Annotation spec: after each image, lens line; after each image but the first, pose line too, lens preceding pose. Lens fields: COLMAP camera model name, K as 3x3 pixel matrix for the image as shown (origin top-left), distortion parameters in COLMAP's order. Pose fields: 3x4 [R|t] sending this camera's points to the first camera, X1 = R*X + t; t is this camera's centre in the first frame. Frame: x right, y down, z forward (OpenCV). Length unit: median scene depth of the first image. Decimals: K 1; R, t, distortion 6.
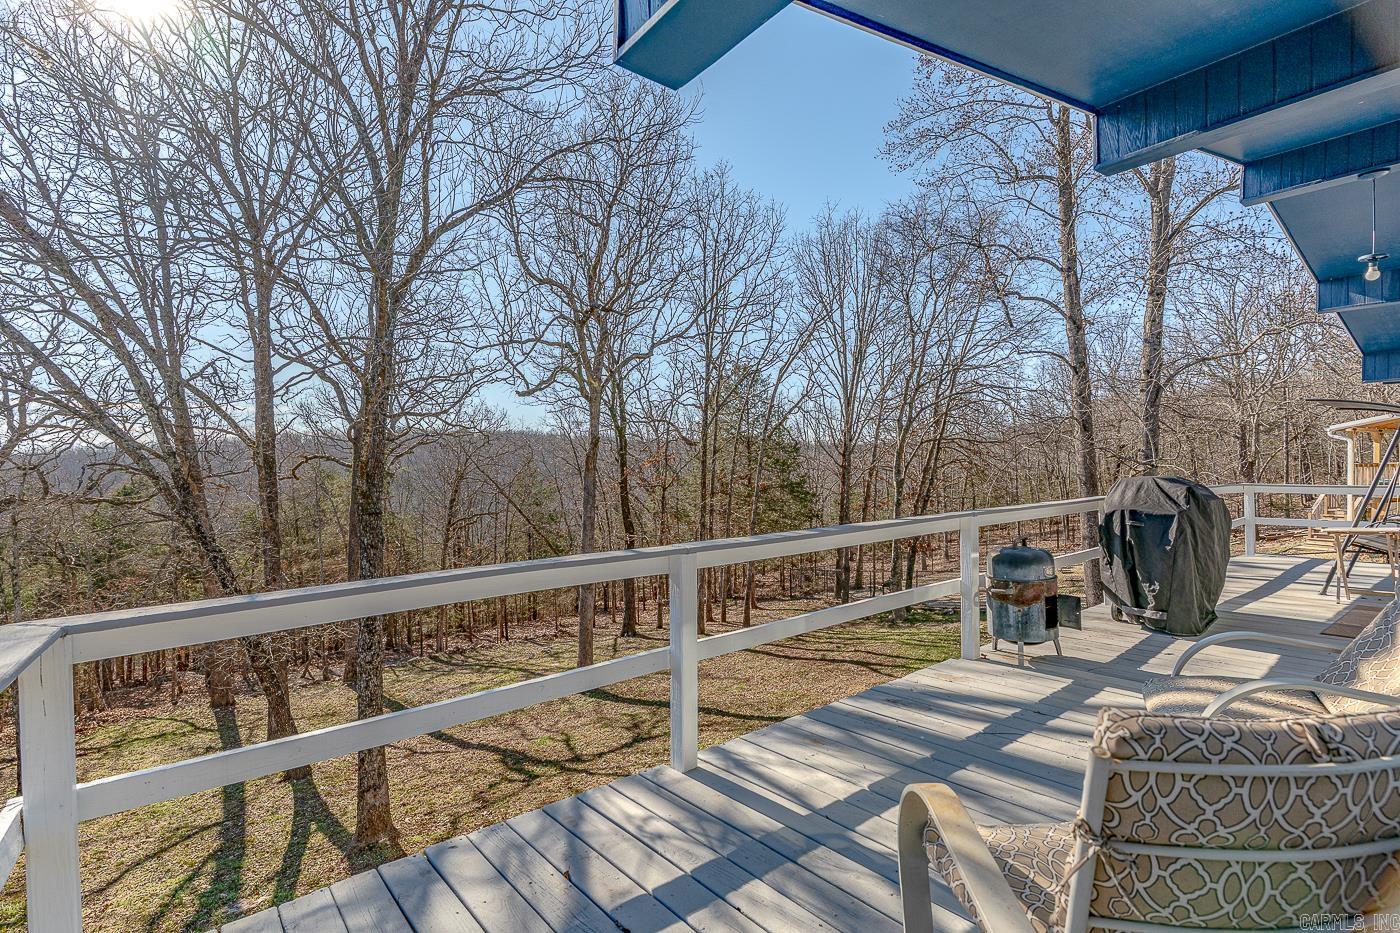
lens RADIAL K [[680.3, 0, 696.8], [0, 680.3, 464.1], [0, 0, 1]] dist [0.000120, 0.000489]
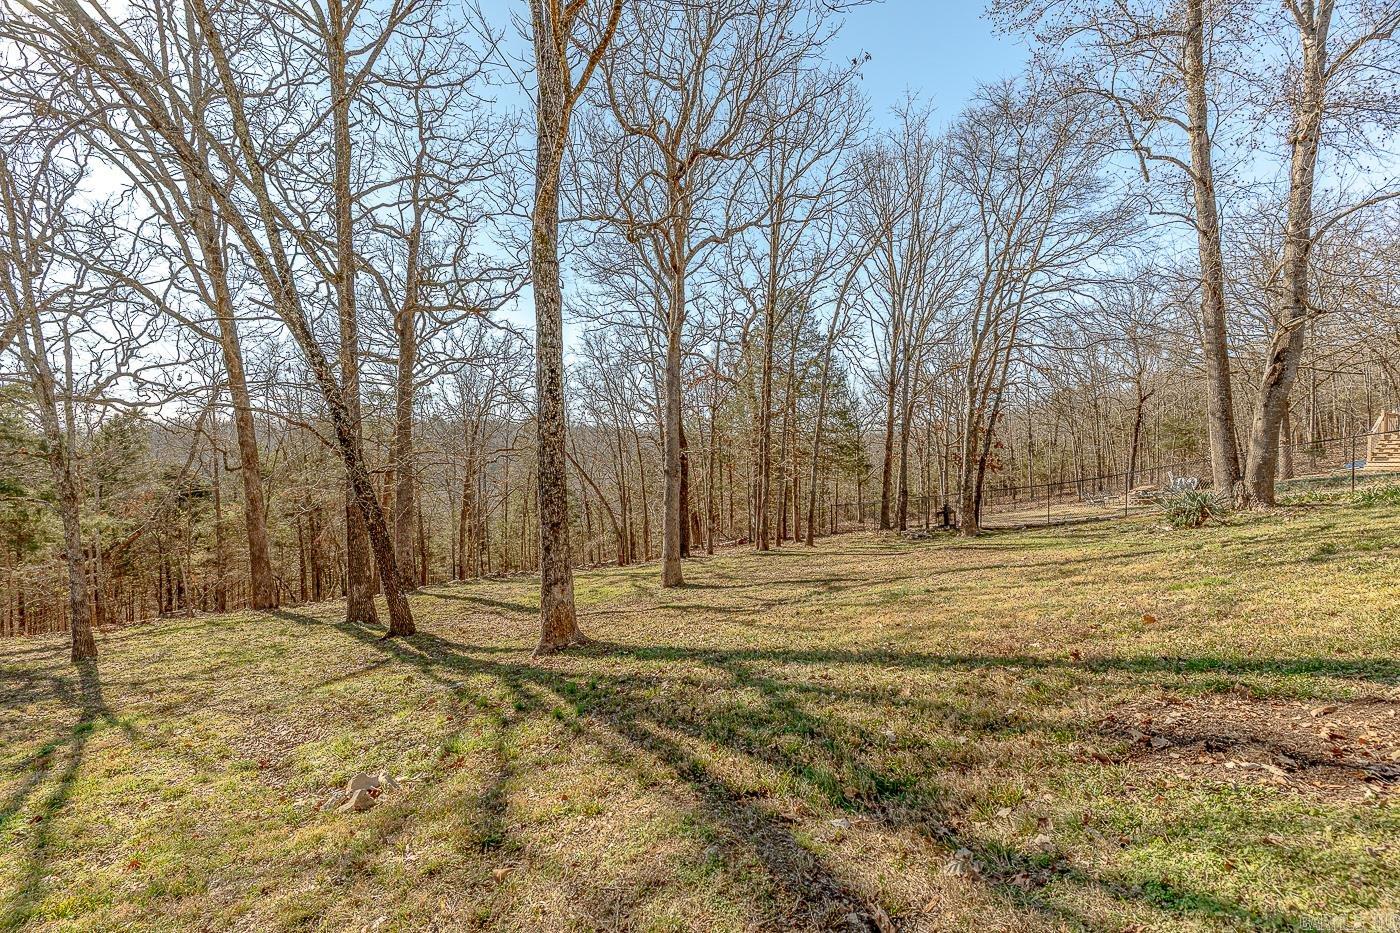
lens RADIAL K [[680.3, 0, 700.1], [0, 680.3, 465.7], [0, 0, 1]] dist [0.000120, 0.000489]
pose [[0.998987, 0.003956, 0.044817, -0.188634], [-0.004421, 0.999937, 0.010285, 0.178773], [-0.044774, -0.010472, 0.998942, 0.086354]]
